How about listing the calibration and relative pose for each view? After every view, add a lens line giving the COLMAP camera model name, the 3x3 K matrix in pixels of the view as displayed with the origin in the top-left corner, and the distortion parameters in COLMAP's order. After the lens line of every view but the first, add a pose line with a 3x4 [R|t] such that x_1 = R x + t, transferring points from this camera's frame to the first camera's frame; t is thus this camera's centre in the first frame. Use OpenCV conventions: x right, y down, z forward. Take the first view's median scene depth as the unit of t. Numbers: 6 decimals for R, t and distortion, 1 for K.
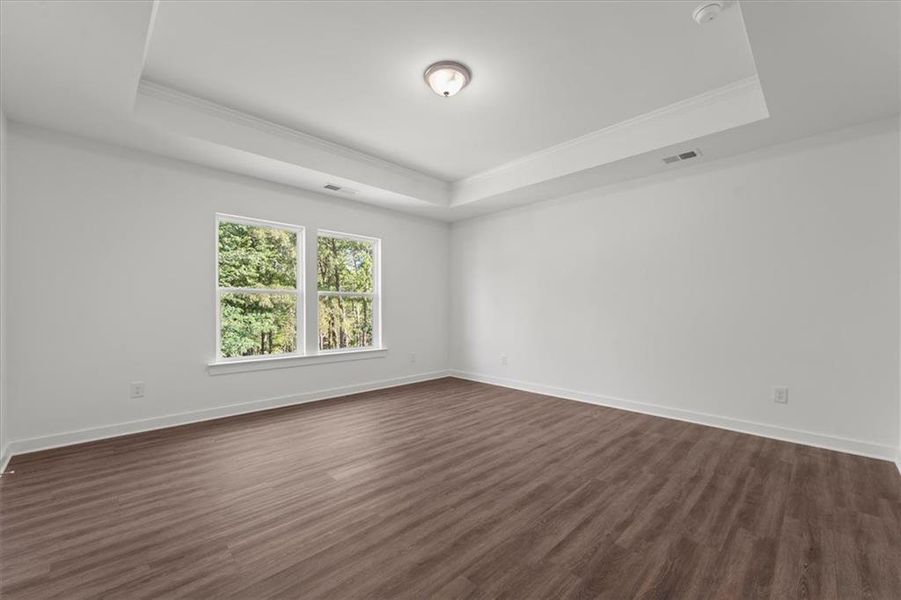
lens RADIAL K [[367.4, 0, 450.3], [0, 367.4, 303.0], [0, 0, 1]] dist [-0.001277, 0.000280]
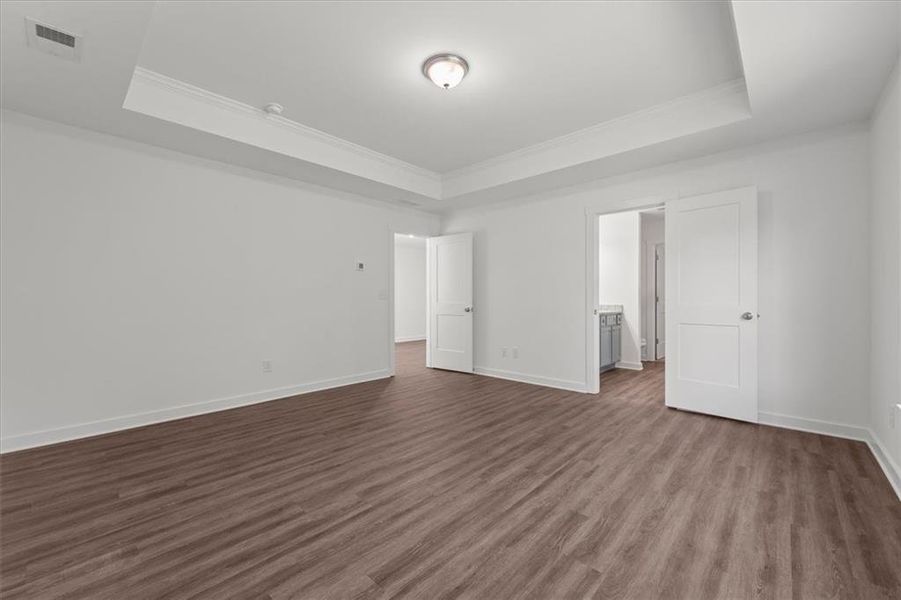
lens RADIAL K [[367.4, 0, 450.9], [0, 367.4, 301.4], [0, 0, 1]] dist [-0.001277, 0.000280]
pose [[-0.998625, -0.000823, -0.052407, 0.028138], [-0.000310, 0.999952, -0.009791, 0.025301], [0.052412, -0.009761, -0.998578, 1.794937]]
